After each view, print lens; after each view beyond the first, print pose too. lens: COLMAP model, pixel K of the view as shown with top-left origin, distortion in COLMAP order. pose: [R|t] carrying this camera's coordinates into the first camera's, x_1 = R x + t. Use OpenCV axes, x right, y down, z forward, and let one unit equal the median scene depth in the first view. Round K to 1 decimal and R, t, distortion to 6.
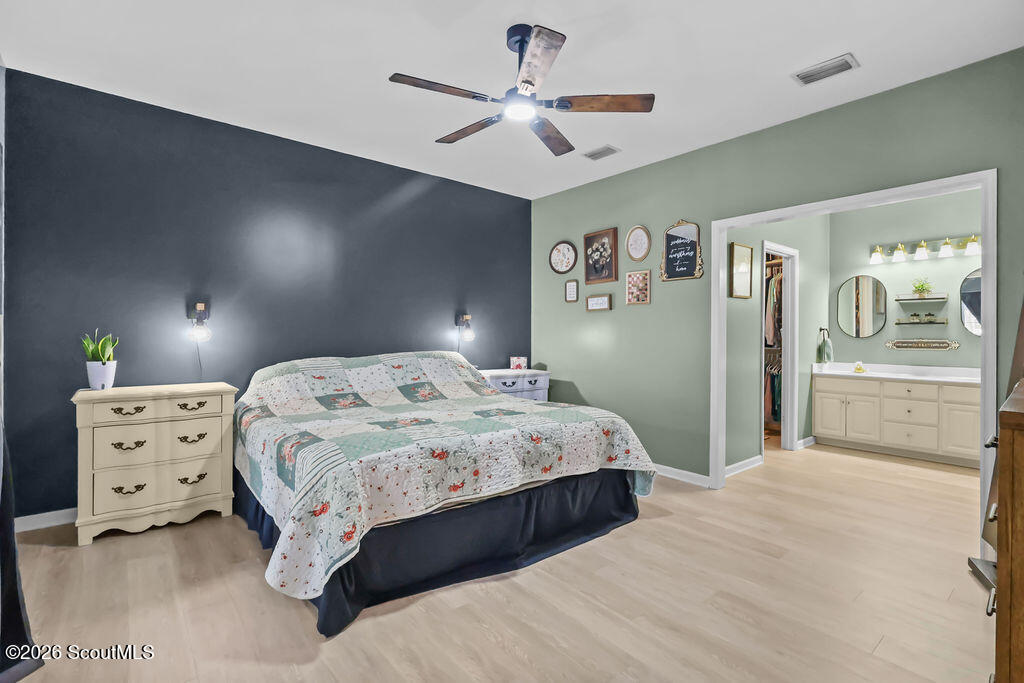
lens RADIAL K [[473.2, 0, 508.5], [0, 473.2, 338.6], [0, 0, 1]] dist [-0.000957, -0.000179]
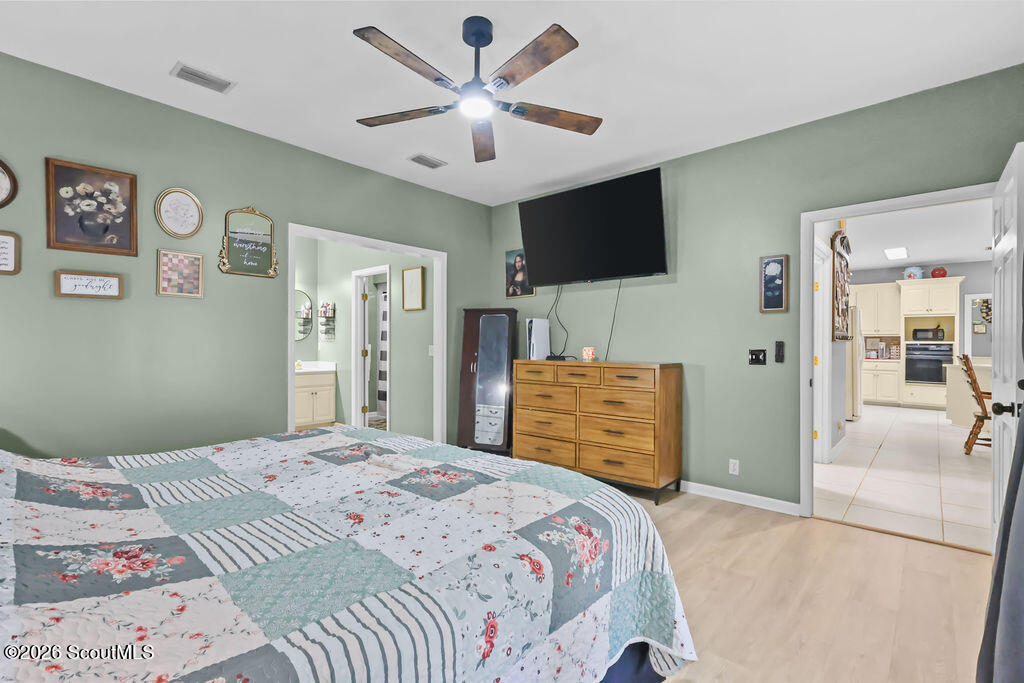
lens RADIAL K [[473.2, 0, 508.5], [0, 473.2, 338.6], [0, 0, 1]] dist [-0.000957, -0.000179]
pose [[-0.153173, 0.001874, 0.988198, -0.522462], [0.001274, 0.999998, -0.001699, -0.006170], [-0.988199, 0.000999, -0.153175, 0.613002]]
